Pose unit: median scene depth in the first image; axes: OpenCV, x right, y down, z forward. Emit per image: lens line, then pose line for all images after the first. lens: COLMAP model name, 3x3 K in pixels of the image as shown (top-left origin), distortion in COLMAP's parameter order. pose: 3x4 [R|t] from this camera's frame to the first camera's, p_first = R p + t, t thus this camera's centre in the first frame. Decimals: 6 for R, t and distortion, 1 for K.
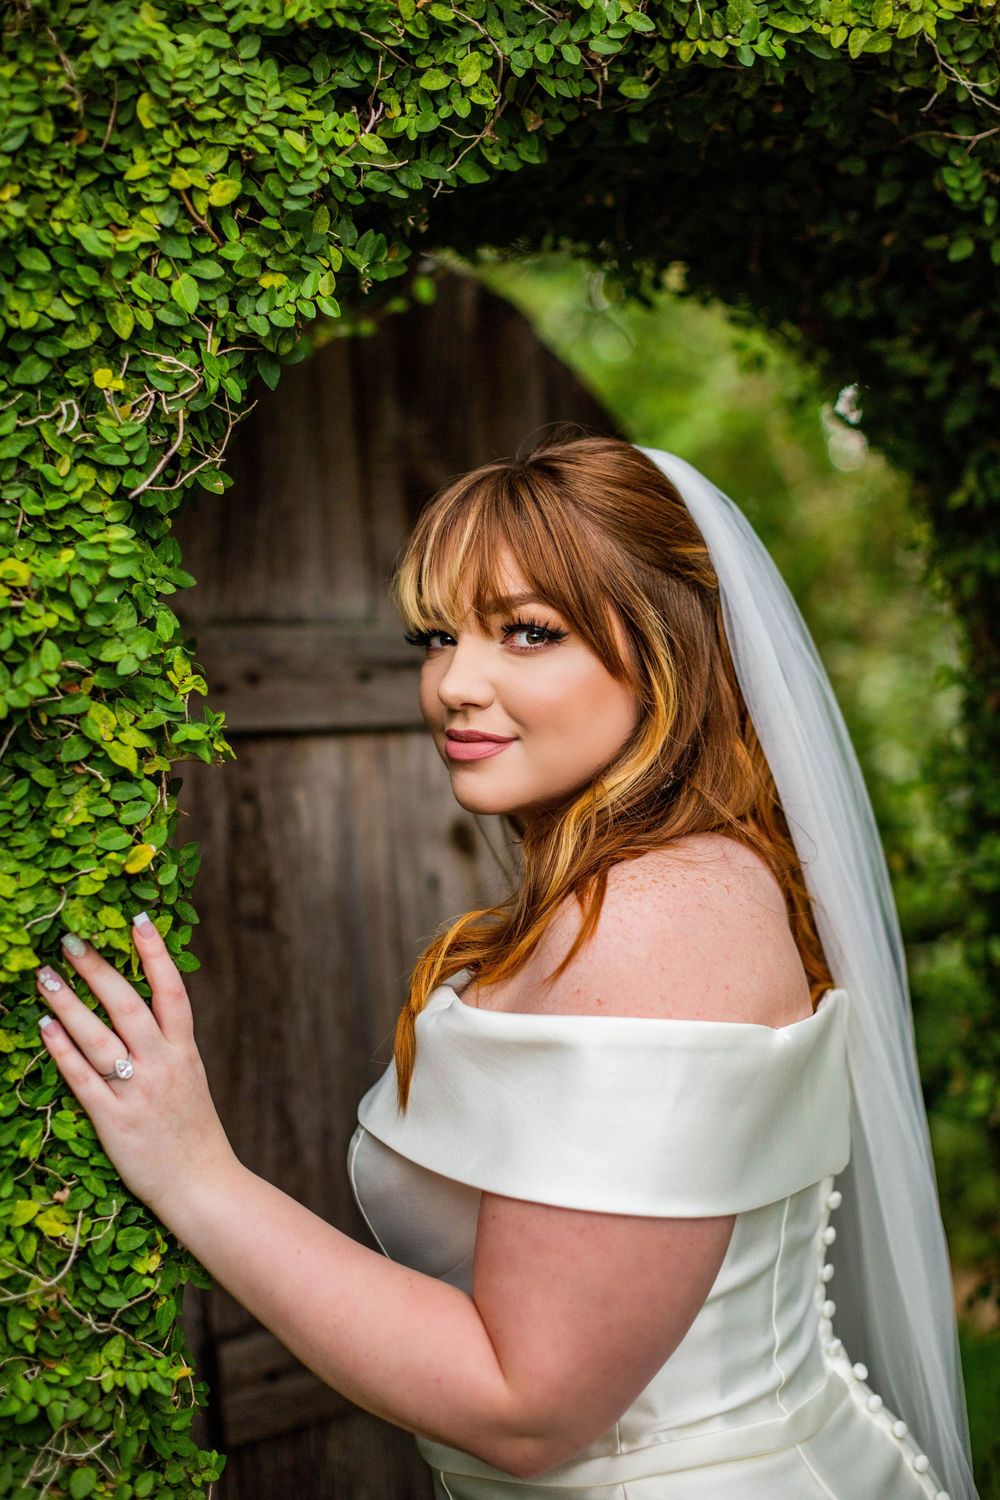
lens RADIAL K [[2233.0, 0, 500.0], [0, 2233.0, 750.0], [0, 0, 1]] dist [-0.210188, 0.477319]
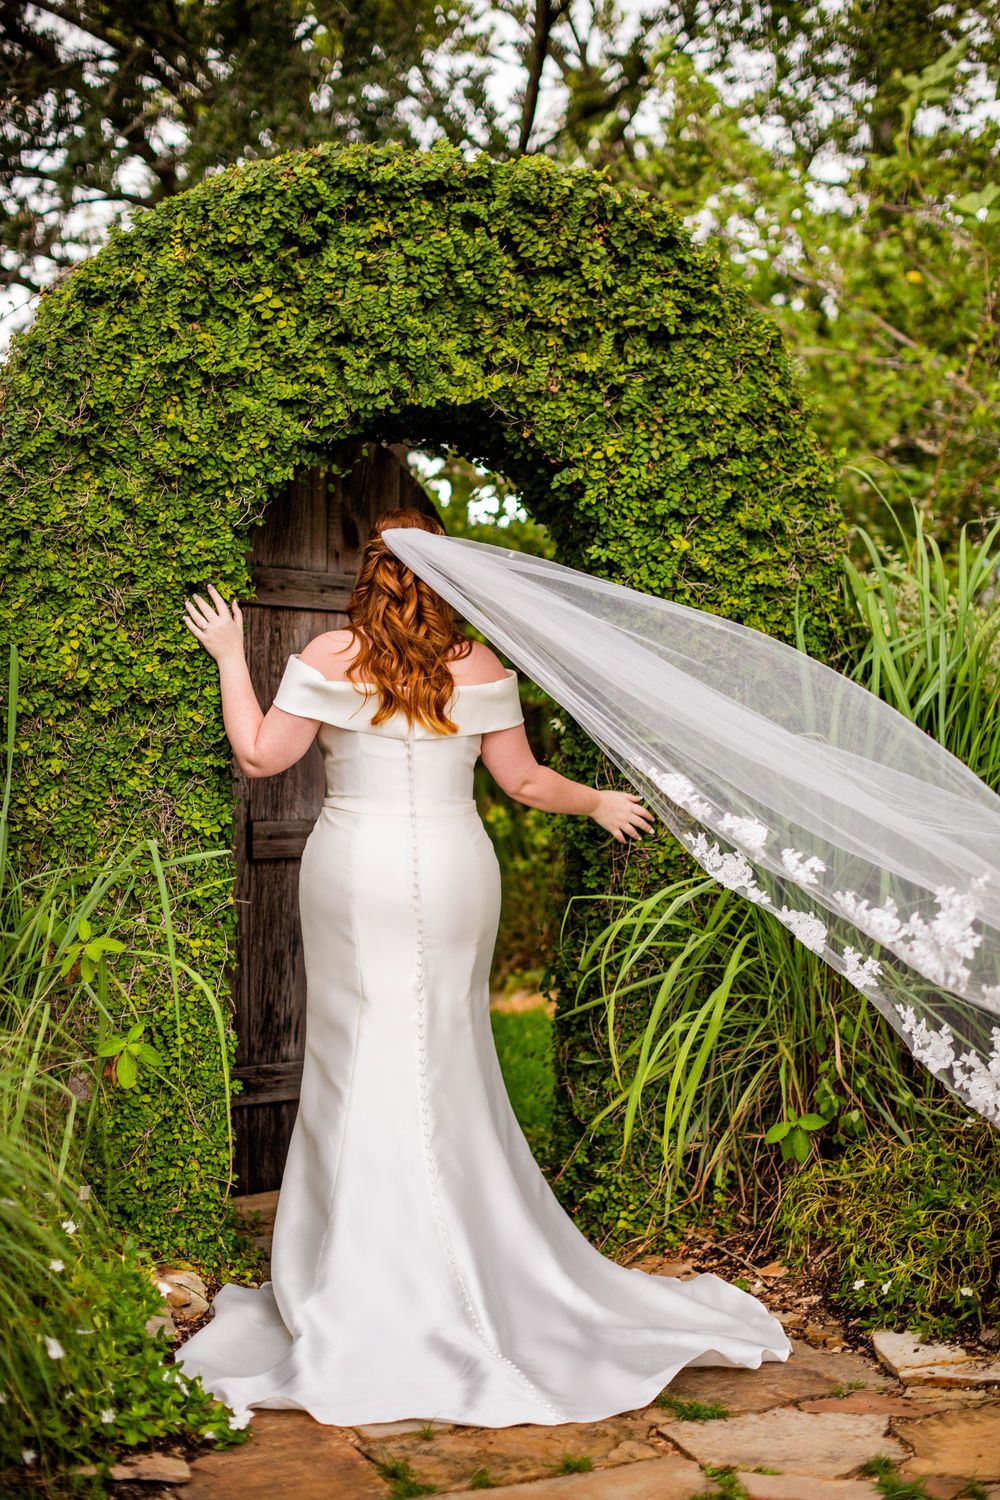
lens RADIAL K [[2233.0, 0, 500.0], [0, 2233.0, 750.0], [0, 0, 1]] dist [-0.210188, 0.477319]
pose [[0.989497, 0.073078, -0.124718, 0.763295], [-0.072165, 0.997323, 0.011834, 0.182628], [0.125249, -0.002709, 0.992122, -2.623916]]
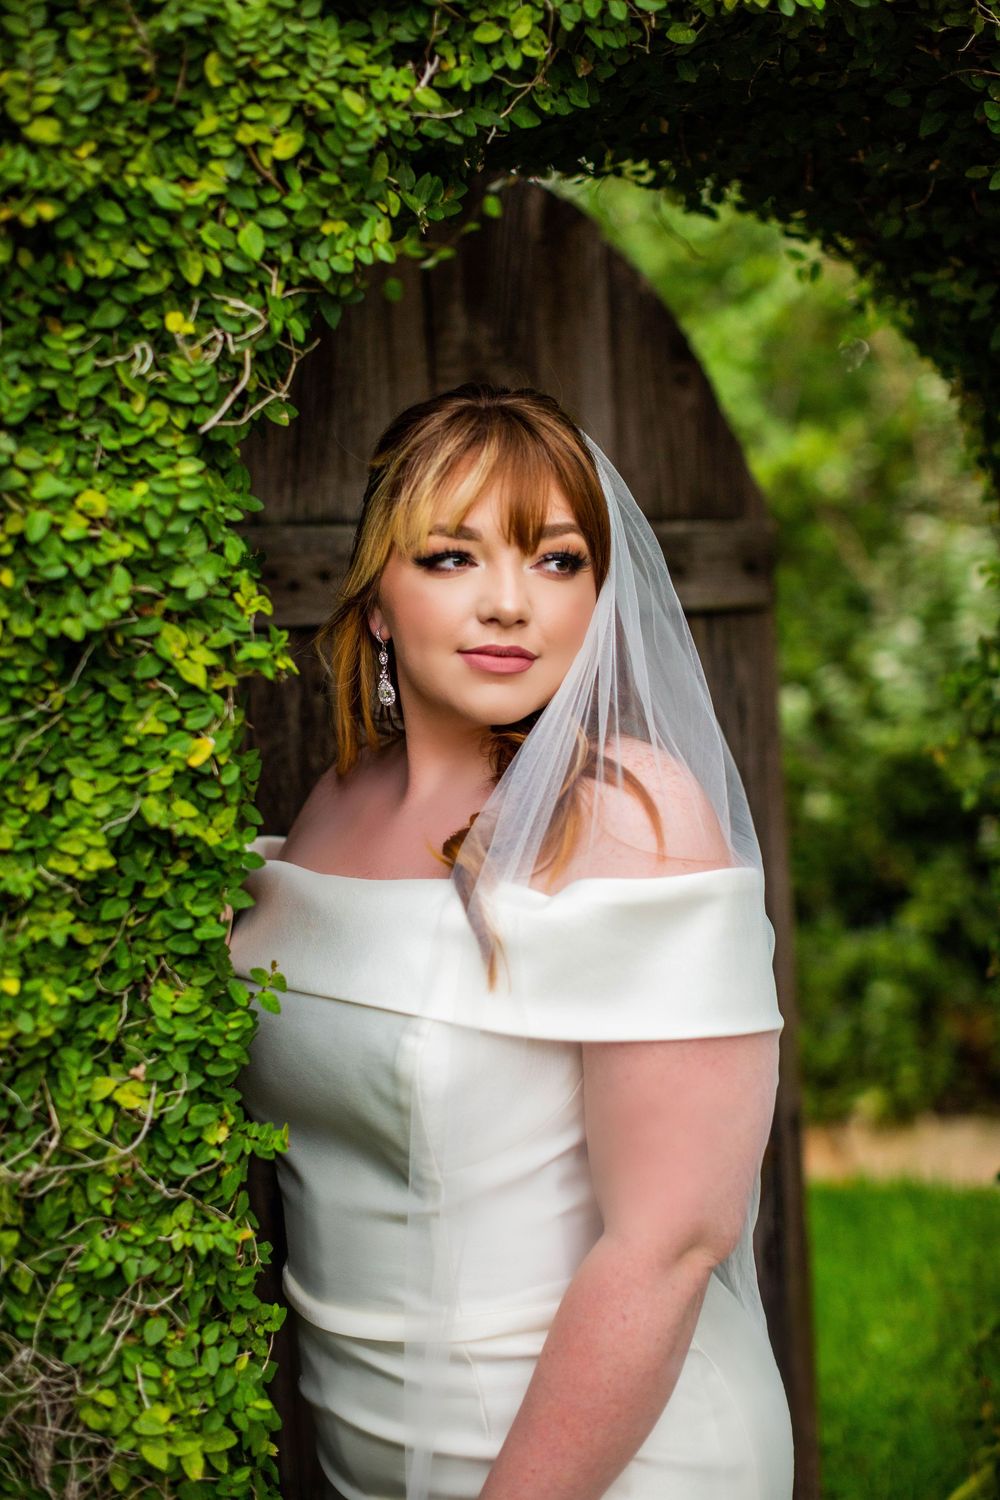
lens RADIAL K [[2233.0, 0, 500.0], [0, 2233.0, 750.0], [0, 0, 1]] dist [-0.210188, 0.477319]
pose [[0.998920, 0.012327, -0.044799, 0.029077], [-0.009183, 0.997525, 0.069710, -0.036559], [0.045547, -0.069223, 0.996561, -0.078347]]
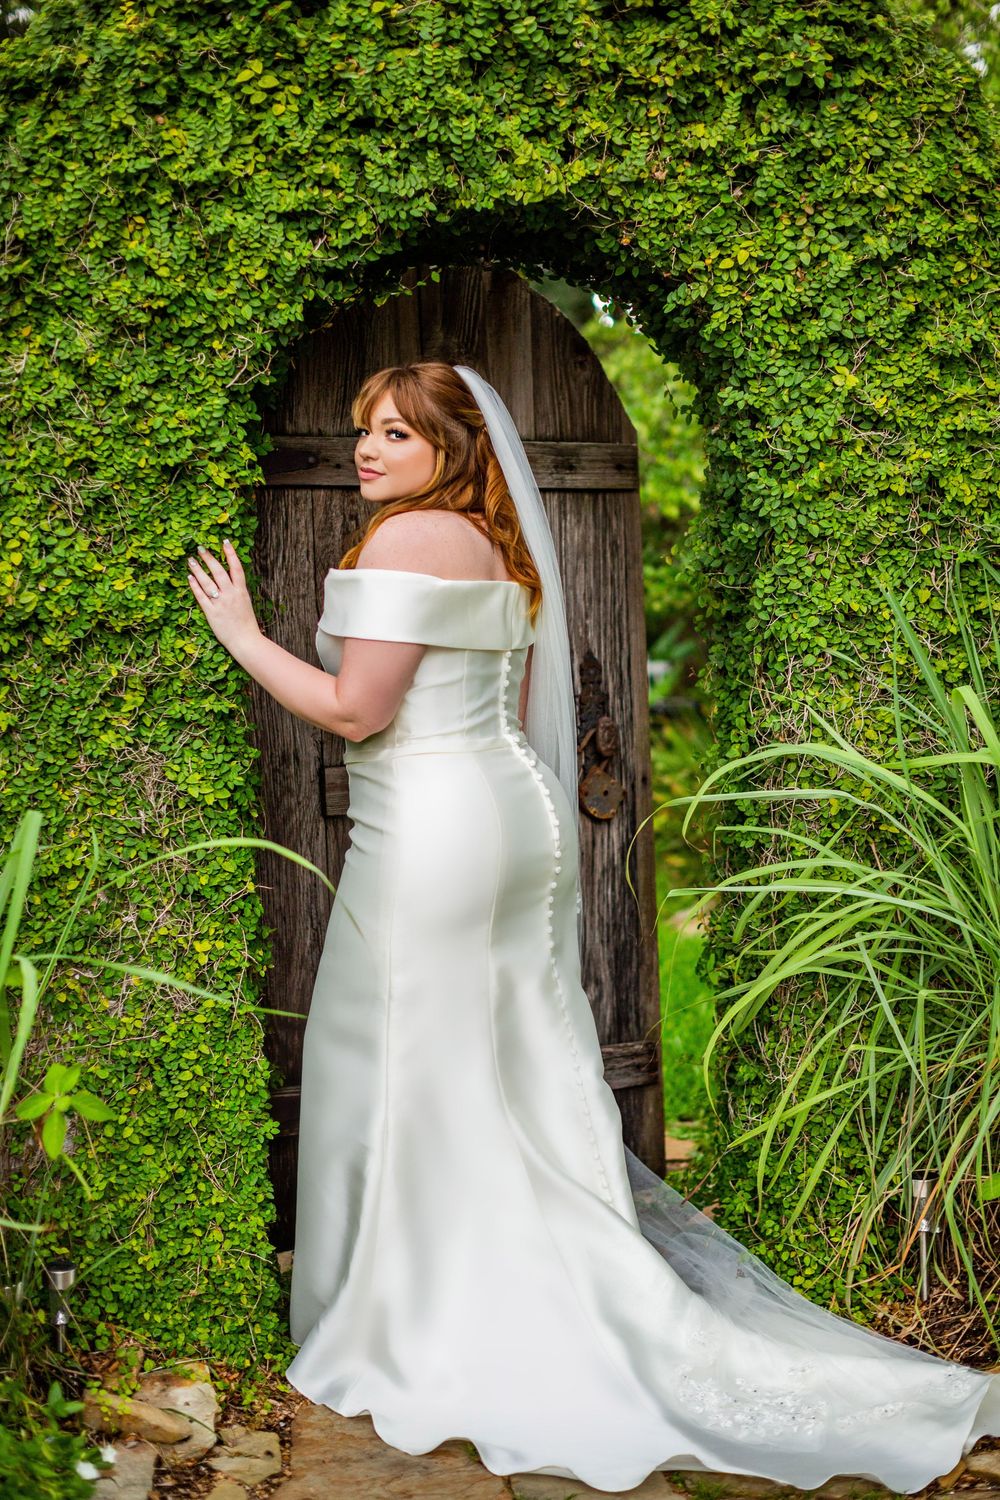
lens RADIAL K [[2233.0, 0, 500.0], [0, 2233.0, 750.0], [0, 0, 1]] dist [-0.210188, 0.477319]
pose [[0.963465, 0.051089, -0.262915, 0.904831], [-0.029259, 0.995841, 0.086285, 0.086456], [0.266230, -0.075440, 0.960953, -1.580486]]
